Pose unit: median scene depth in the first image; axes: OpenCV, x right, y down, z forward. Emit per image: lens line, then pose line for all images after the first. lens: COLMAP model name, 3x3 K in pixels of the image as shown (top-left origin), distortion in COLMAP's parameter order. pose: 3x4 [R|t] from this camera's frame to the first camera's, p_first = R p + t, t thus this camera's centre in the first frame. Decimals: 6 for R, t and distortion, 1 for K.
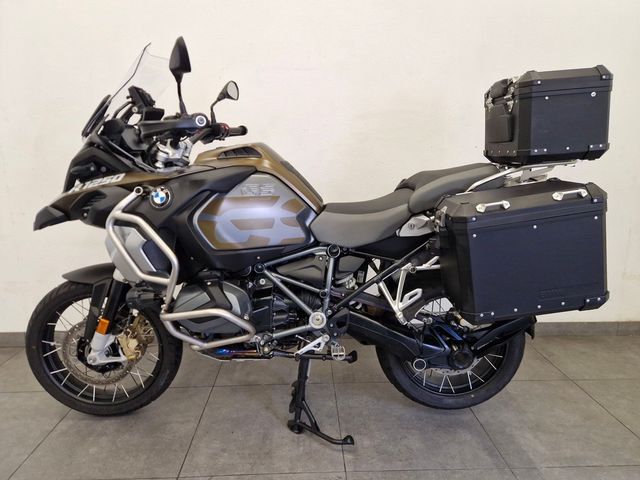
lens RADIAL K [[427.7, 0, 317.3], [0, 427.7, 242.5], [0, 0, 1]] dist [0.044706, -0.042591]
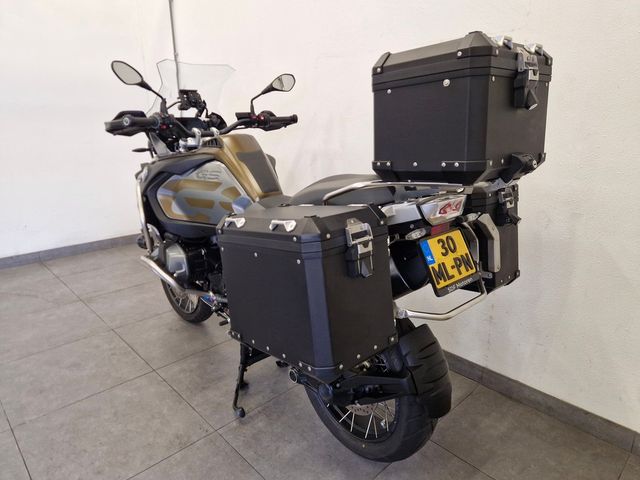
lens RADIAL K [[427.7, 0, 322.1], [0, 427.7, 239.0], [0, 0, 1]] dist [0.044706, -0.042591]
pose [[0.661628, 0.213036, -0.718932, 0.932961], [-0.162899, 0.976729, 0.139512, -0.162350], [0.731923, 0.024809, 0.680935, 0.405396]]
